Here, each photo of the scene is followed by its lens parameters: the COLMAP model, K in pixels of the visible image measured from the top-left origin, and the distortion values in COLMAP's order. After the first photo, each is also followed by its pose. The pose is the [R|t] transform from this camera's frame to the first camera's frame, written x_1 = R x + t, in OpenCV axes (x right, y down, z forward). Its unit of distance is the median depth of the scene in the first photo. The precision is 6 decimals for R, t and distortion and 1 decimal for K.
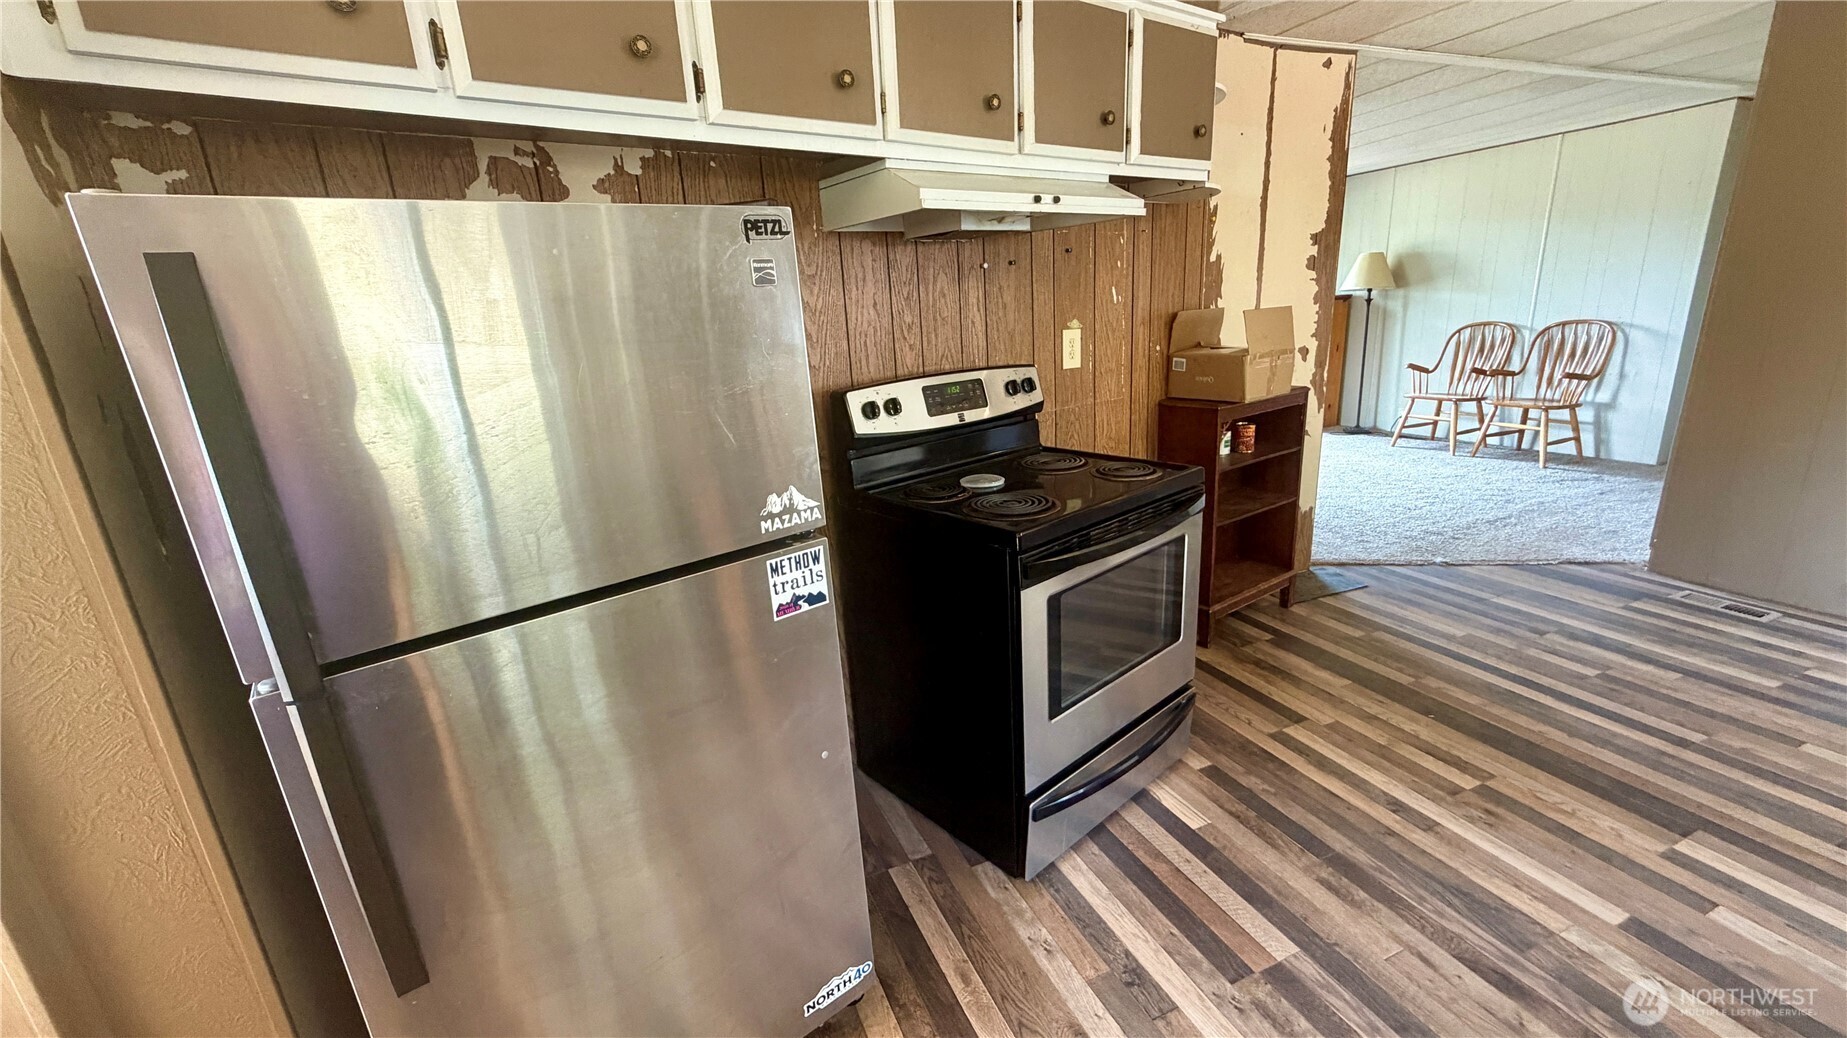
lens RADIAL K [[752.0, 0, 887.9], [0, 752.0, 524.0], [0, 0, 1]] dist [-0.000146, -0.000550]
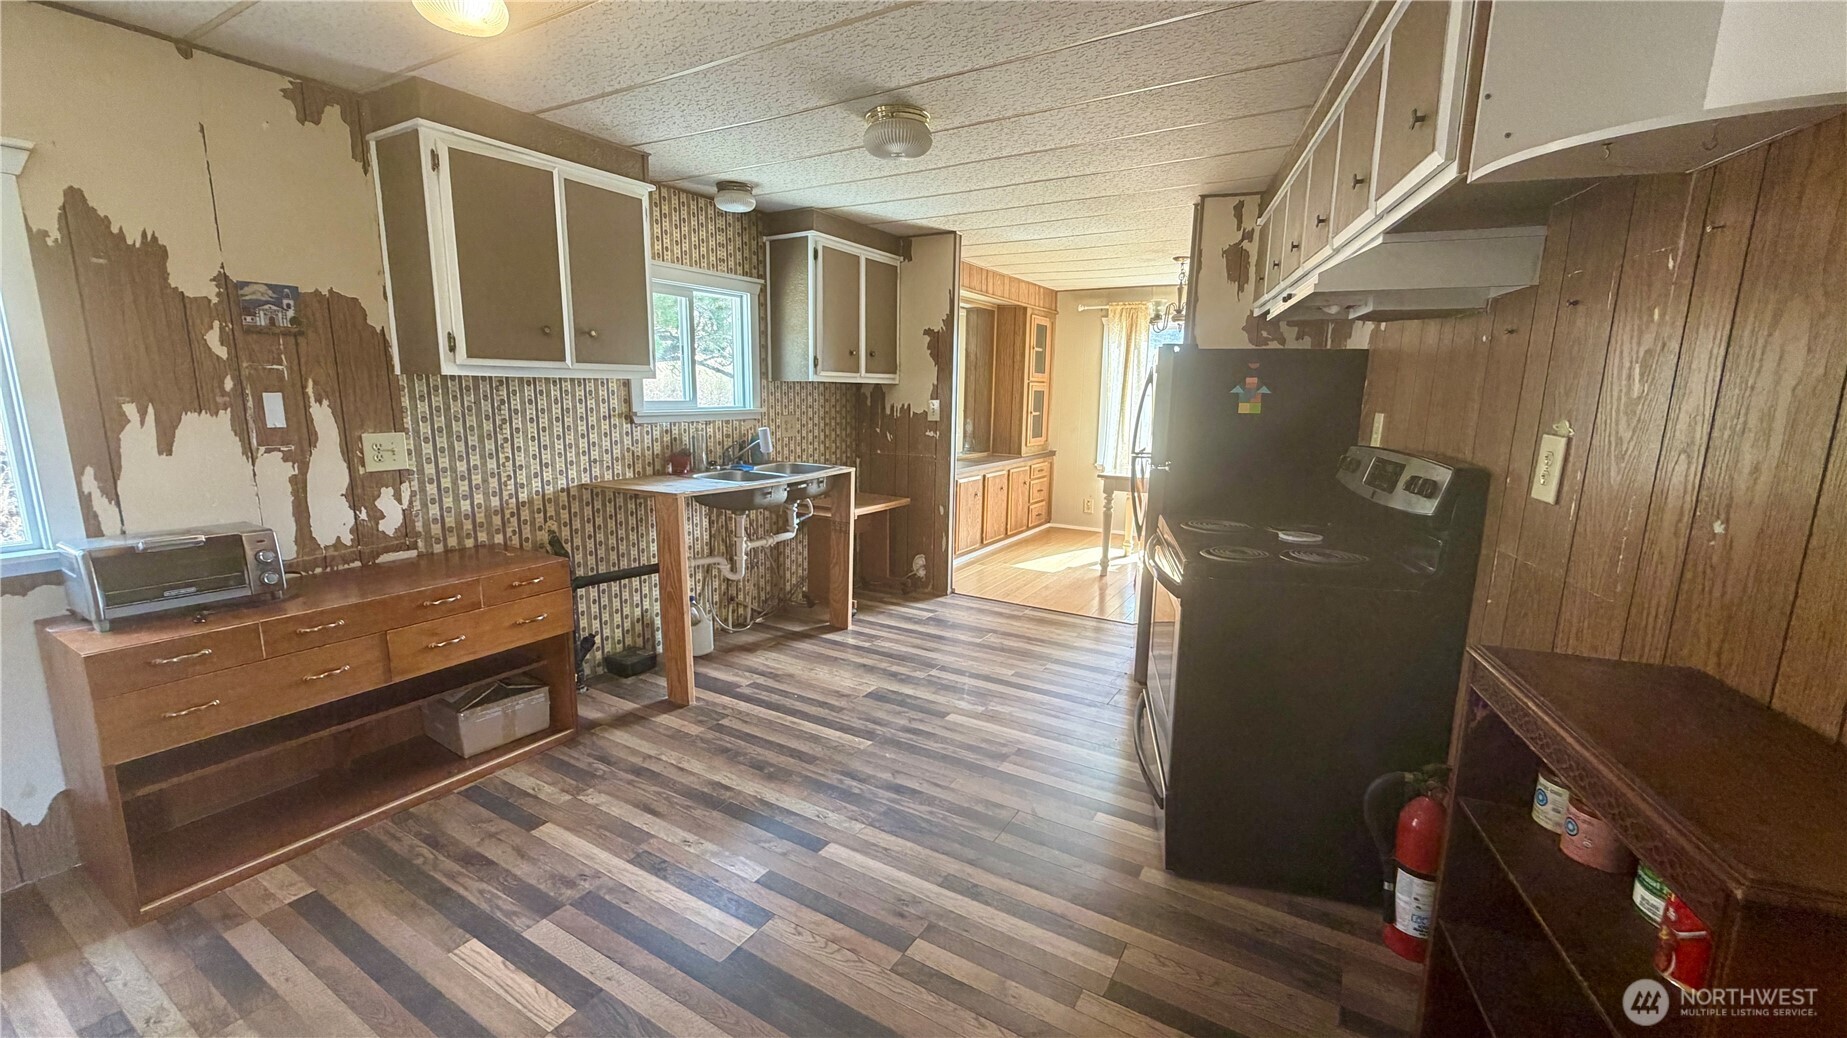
lens RADIAL K [[752.0, 0, 897.8], [0, 752.0, 522.1], [0, 0, 1]] dist [-0.000146, -0.000550]
pose [[-0.818653, 0.149030, -0.554615, 1.187461], [-0.122027, 0.898548, 0.421569, -0.457630], [0.561175, 0.412797, -0.717413, 1.392549]]
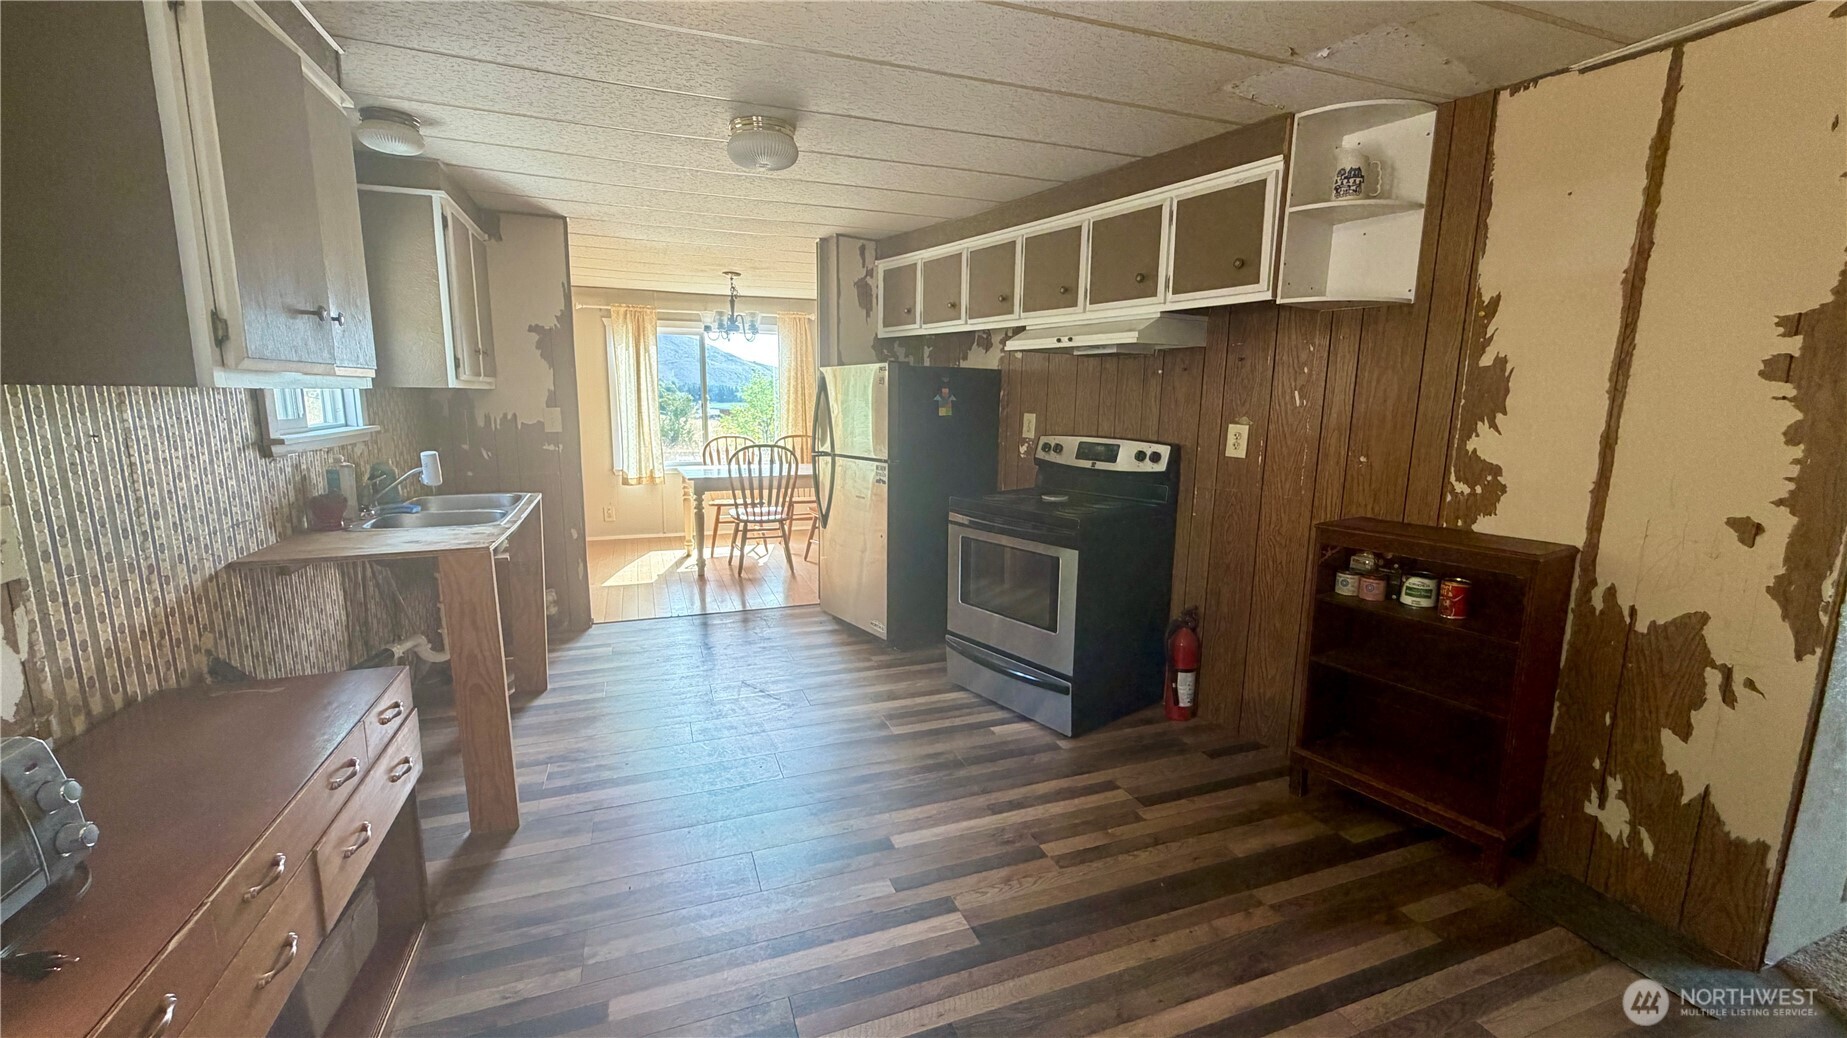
lens RADIAL K [[752.0, 0, 935.2], [0, 752.0, 521.9], [0, 0, 1]] dist [-0.000146, -0.000550]
pose [[-0.032306, 0.225470, -0.973714, 1.717226], [-0.283751, 0.932069, 0.225241, -0.296675], [0.958354, 0.283569, 0.033866, 0.663055]]
